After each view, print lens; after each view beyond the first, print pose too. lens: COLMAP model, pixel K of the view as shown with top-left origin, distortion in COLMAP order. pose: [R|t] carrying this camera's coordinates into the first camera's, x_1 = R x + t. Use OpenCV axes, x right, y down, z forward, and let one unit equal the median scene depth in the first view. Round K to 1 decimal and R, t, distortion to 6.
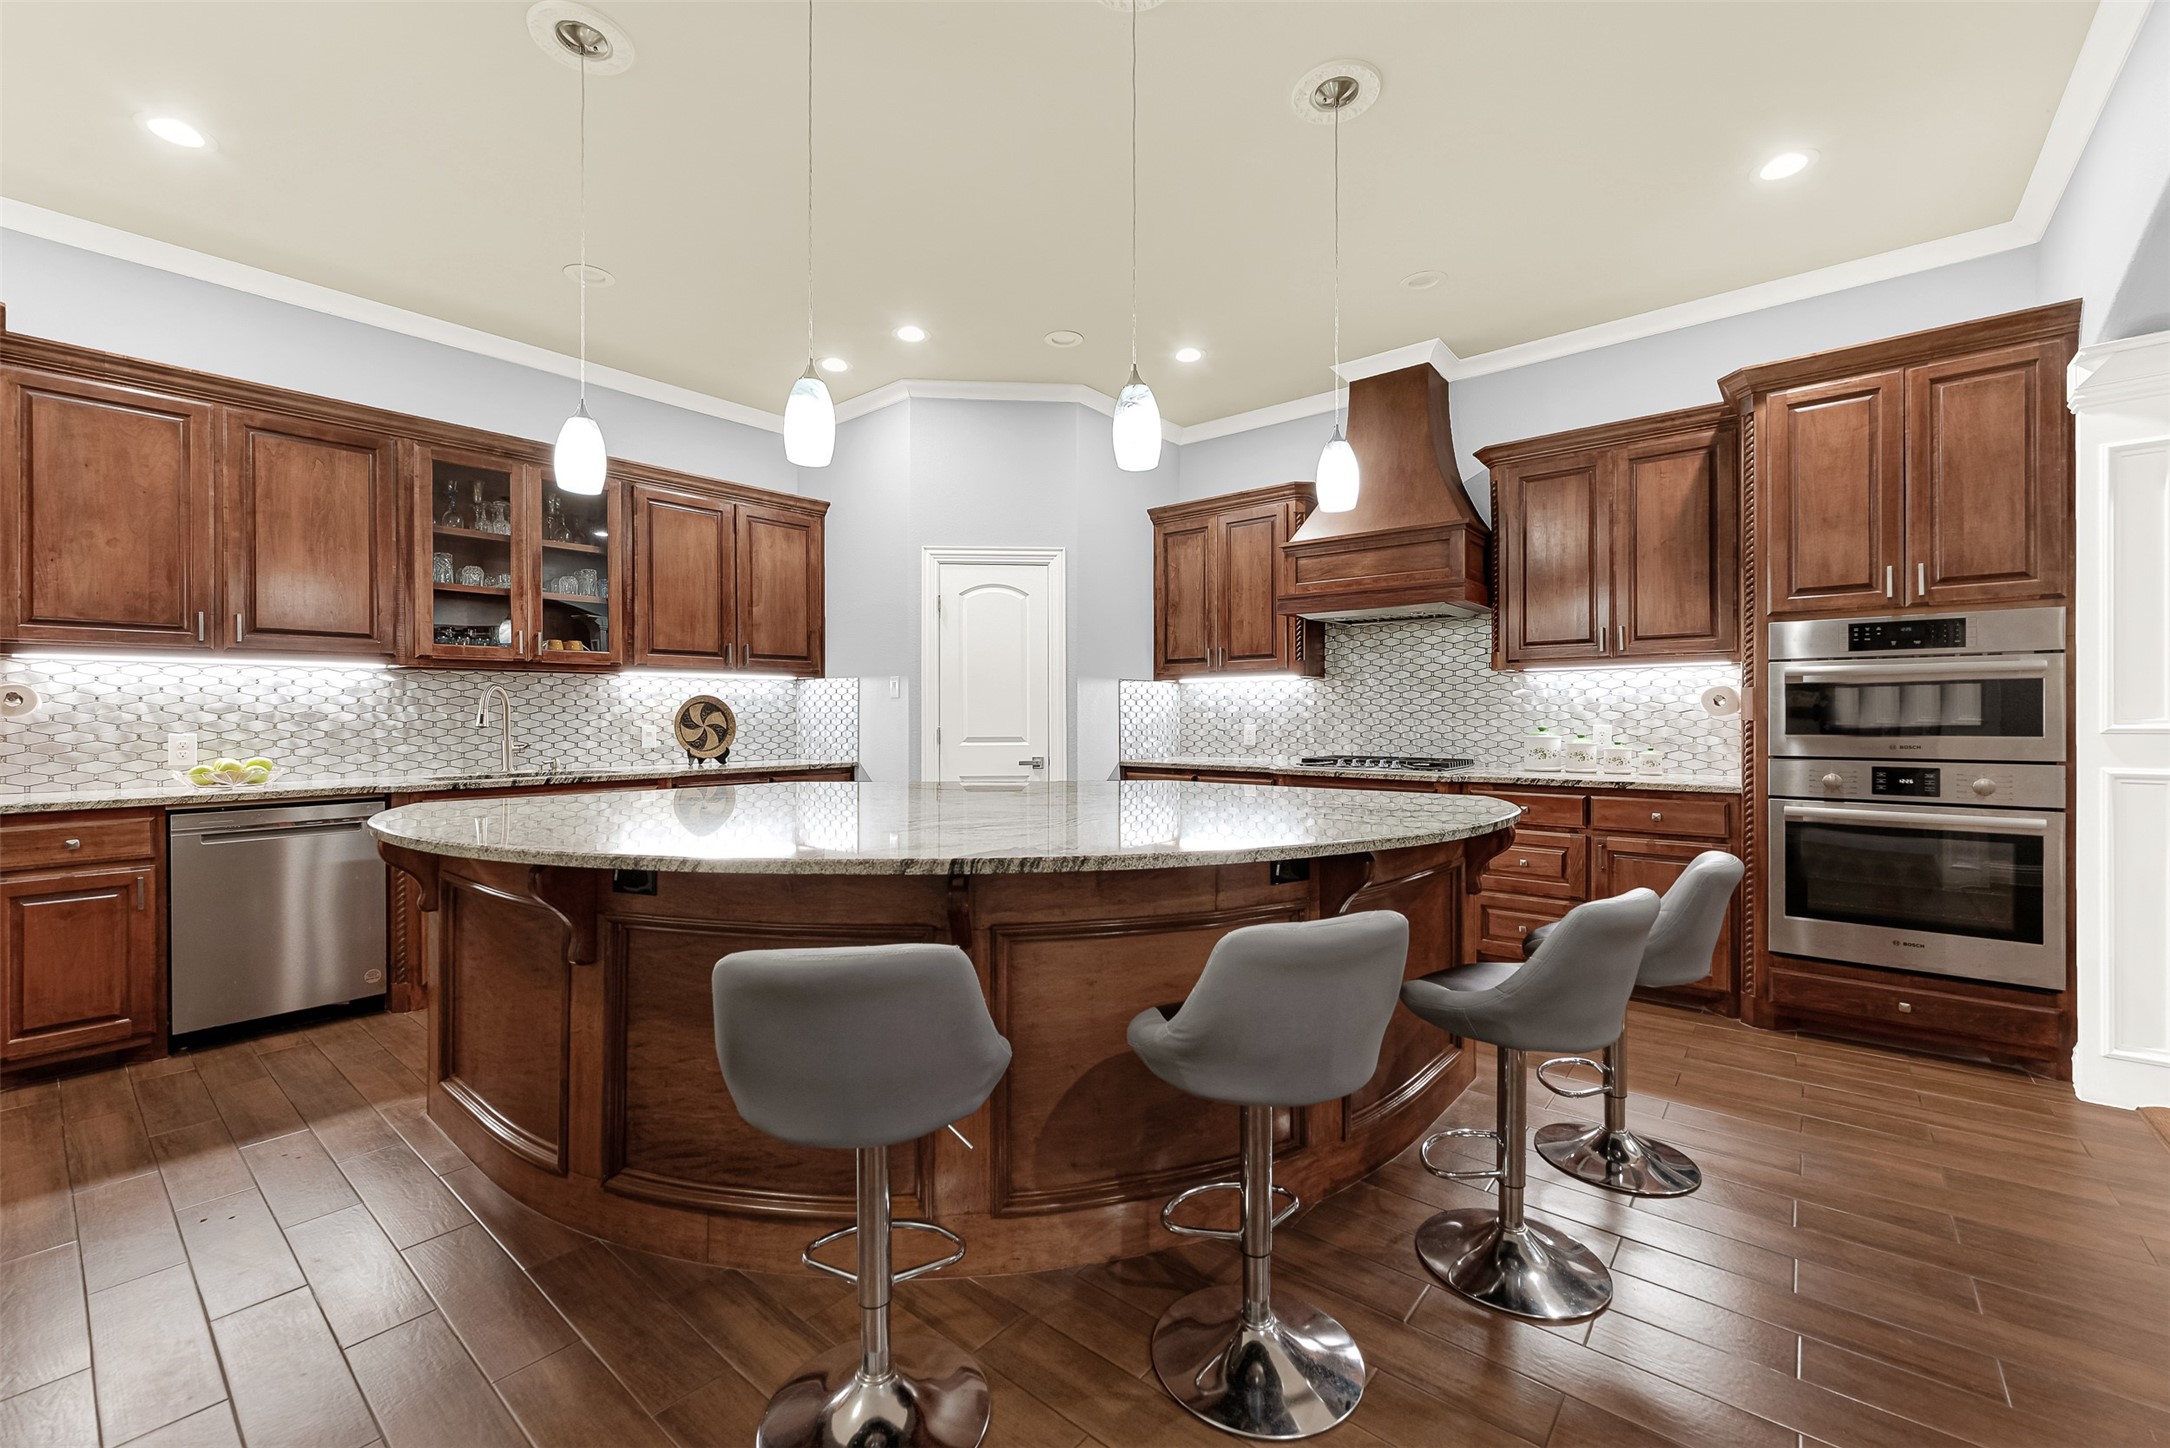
lens RADIAL K [[884.6, 0, 1101.2], [0, 884.6, 720.9], [0, 0, 1]] dist [-0.000991, 0.000198]
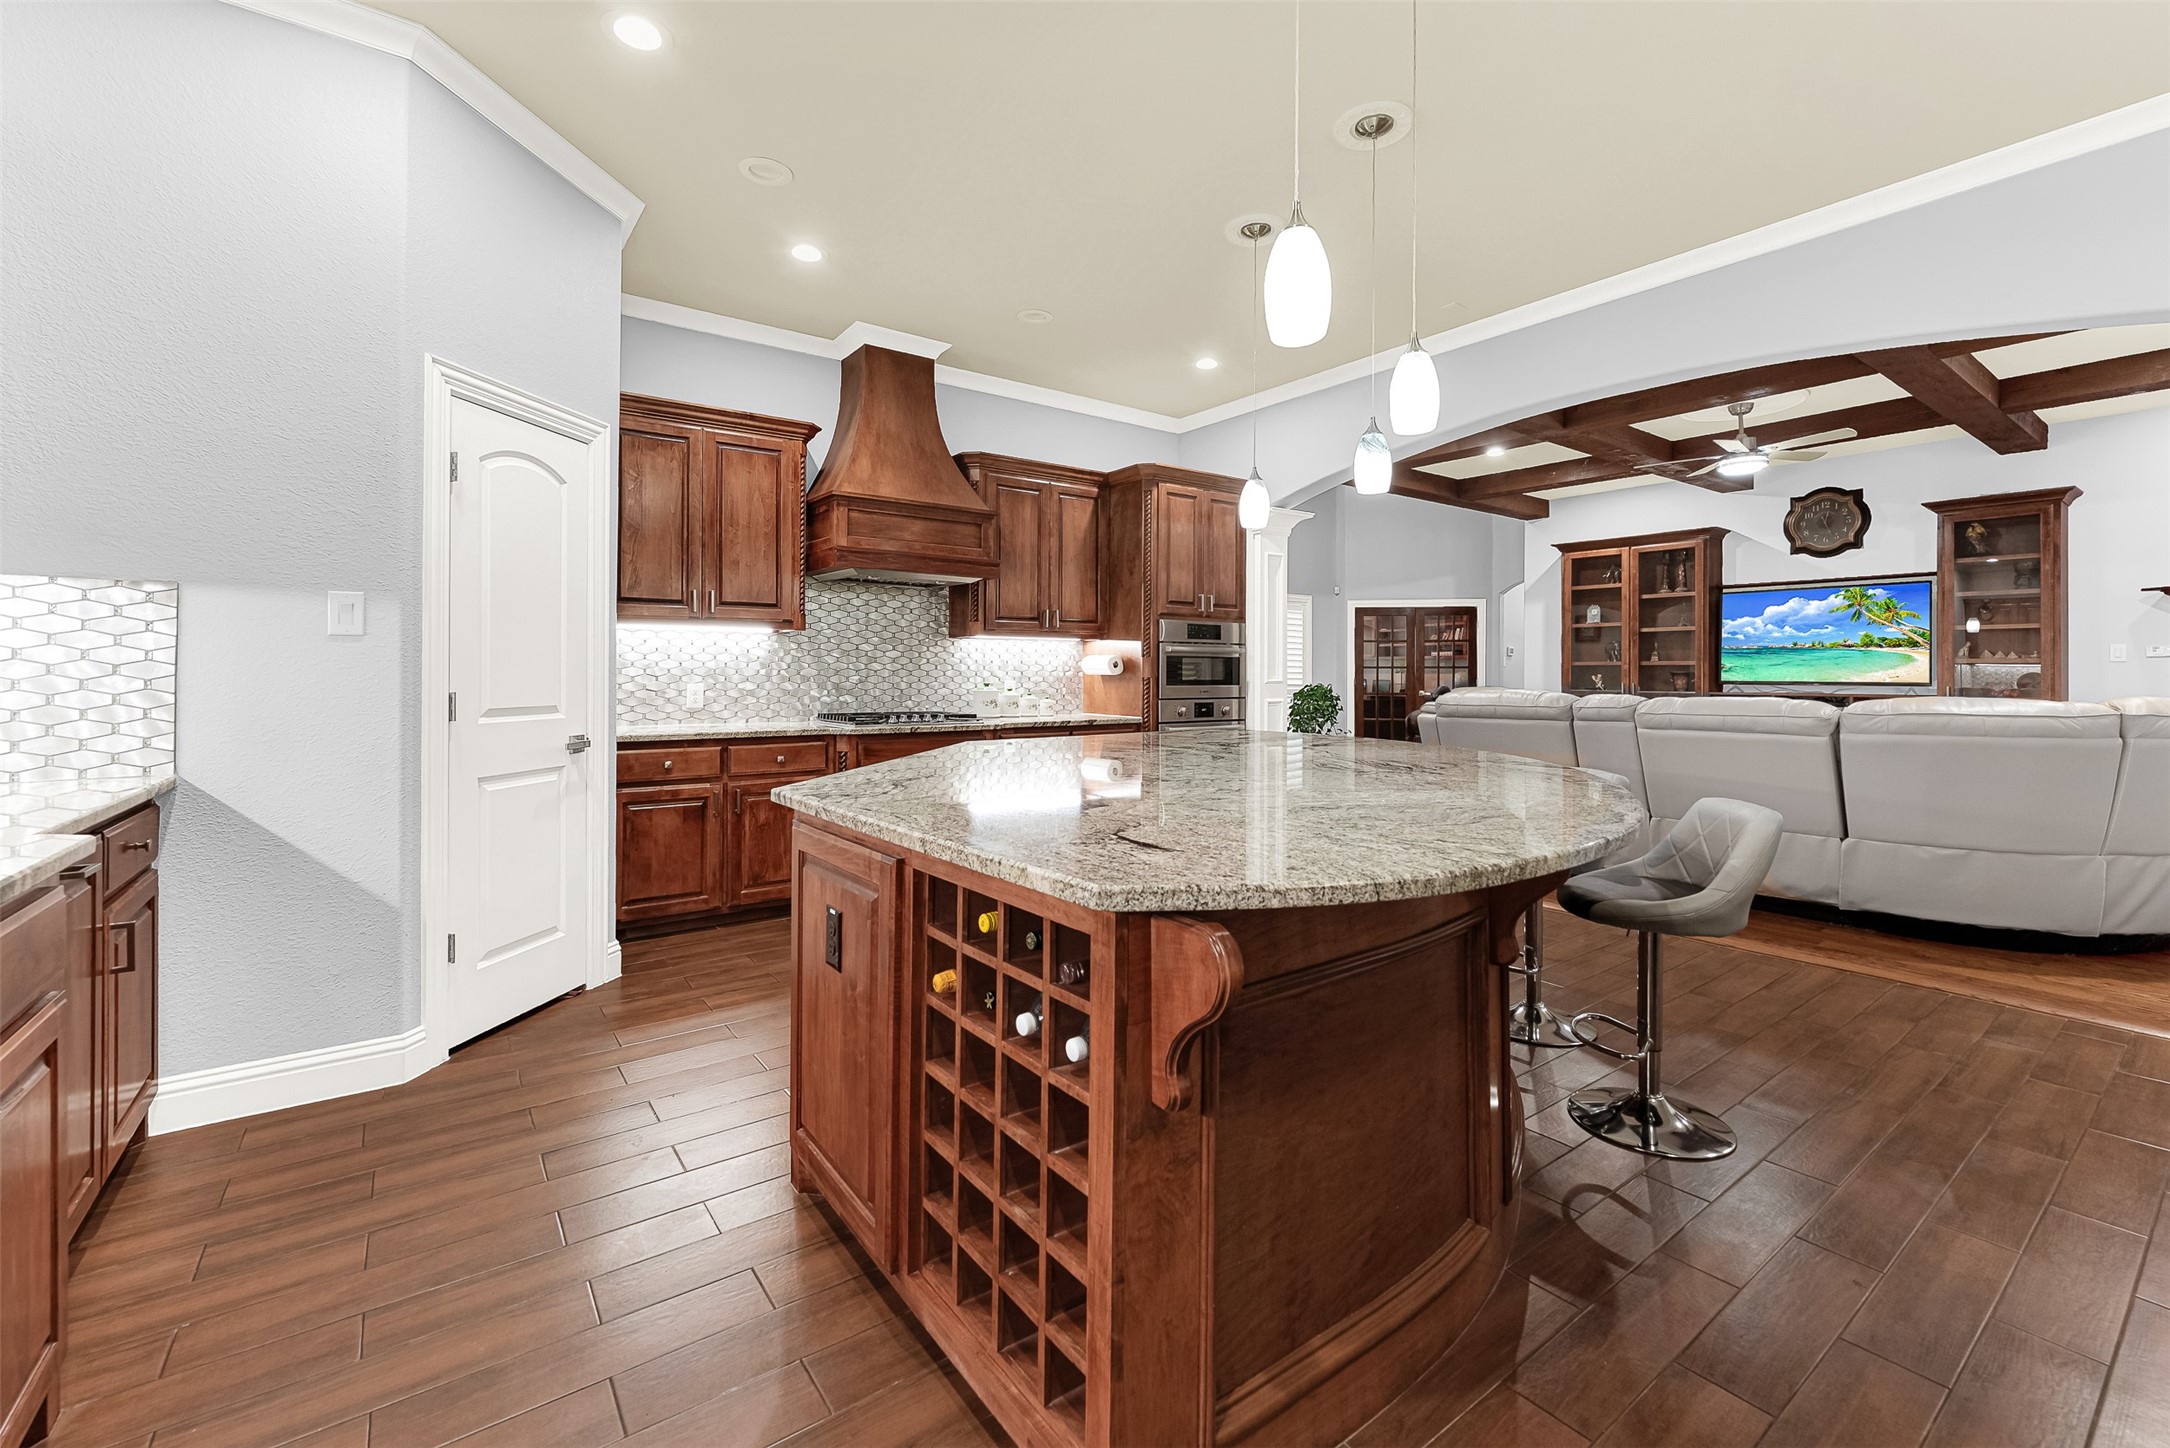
lens RADIAL K [[884.6, 0, 1100.8], [0, 884.6, 673.1], [0, 0, 1]] dist [-0.000991, 0.000198]
pose [[0.248770, 0.001971, 0.968561, -0.649968], [-0.000295, 0.999998, -0.001959, -0.004427], [-0.968563, 0.000202, 0.248770, 0.502935]]
